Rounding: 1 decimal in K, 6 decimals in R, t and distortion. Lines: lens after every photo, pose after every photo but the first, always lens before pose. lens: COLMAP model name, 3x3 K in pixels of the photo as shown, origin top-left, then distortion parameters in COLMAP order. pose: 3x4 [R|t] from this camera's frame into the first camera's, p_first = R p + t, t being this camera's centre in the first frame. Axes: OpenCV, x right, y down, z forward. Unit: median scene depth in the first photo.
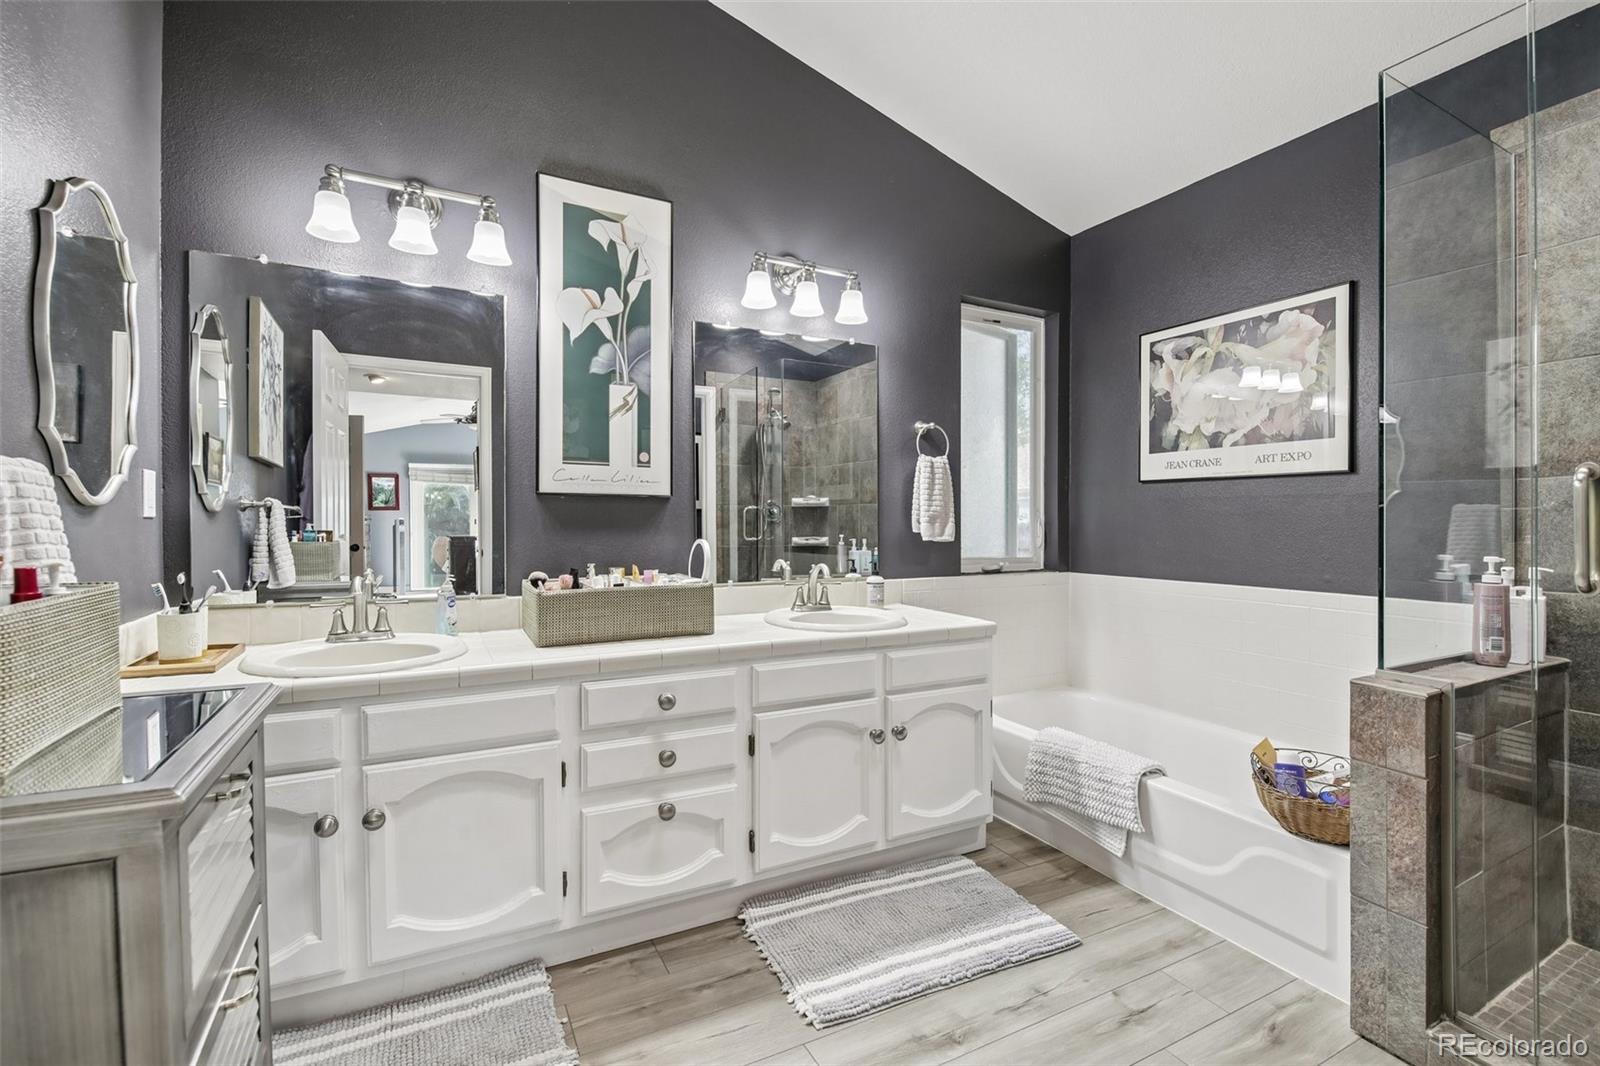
lens RADIAL K [[696.8, 0, 791.1], [0, 696.8, 537.3], [0, 0, 1]] dist [-0.000737, -0.000596]
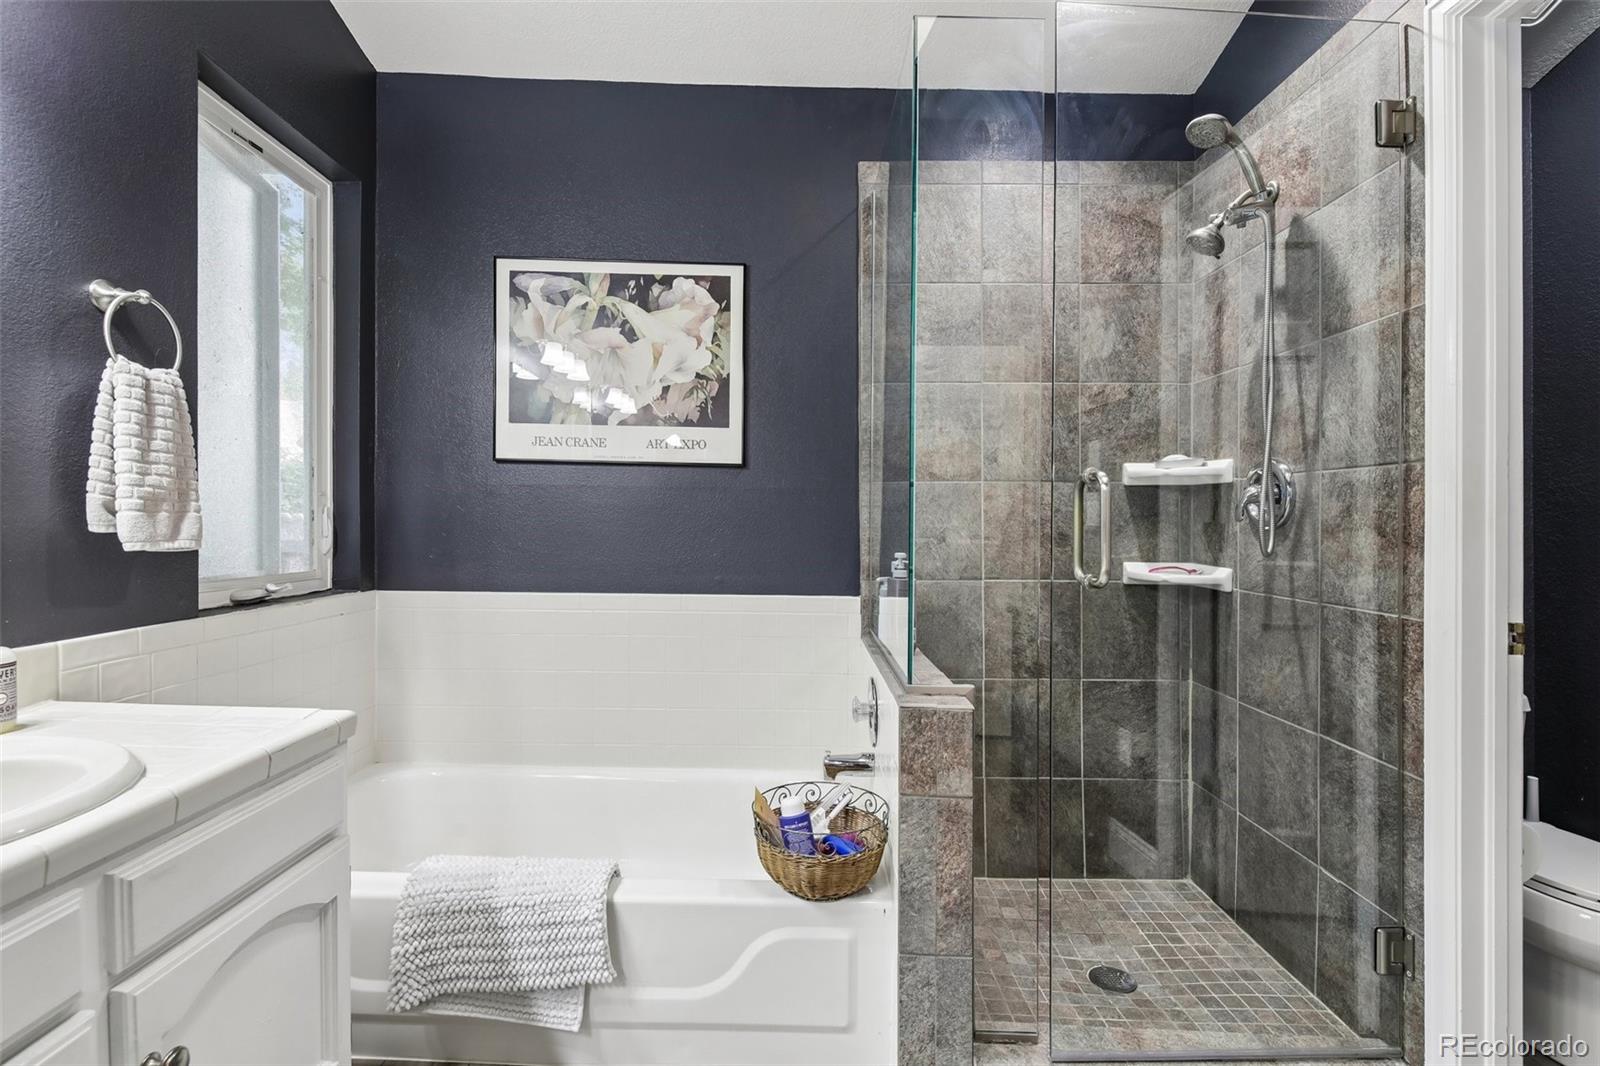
lens RADIAL K [[716.8, 0, 800.0], [0, 716.8, 529.5], [0, 0, 1]] dist [0.029873, -0.019602]
pose [[0.453721, -0.003946, 0.891135, -0.027032], [0.004397, 0.999988, 0.002190, -0.008207], [-0.891133, 0.002925, 0.453733, 0.421440]]
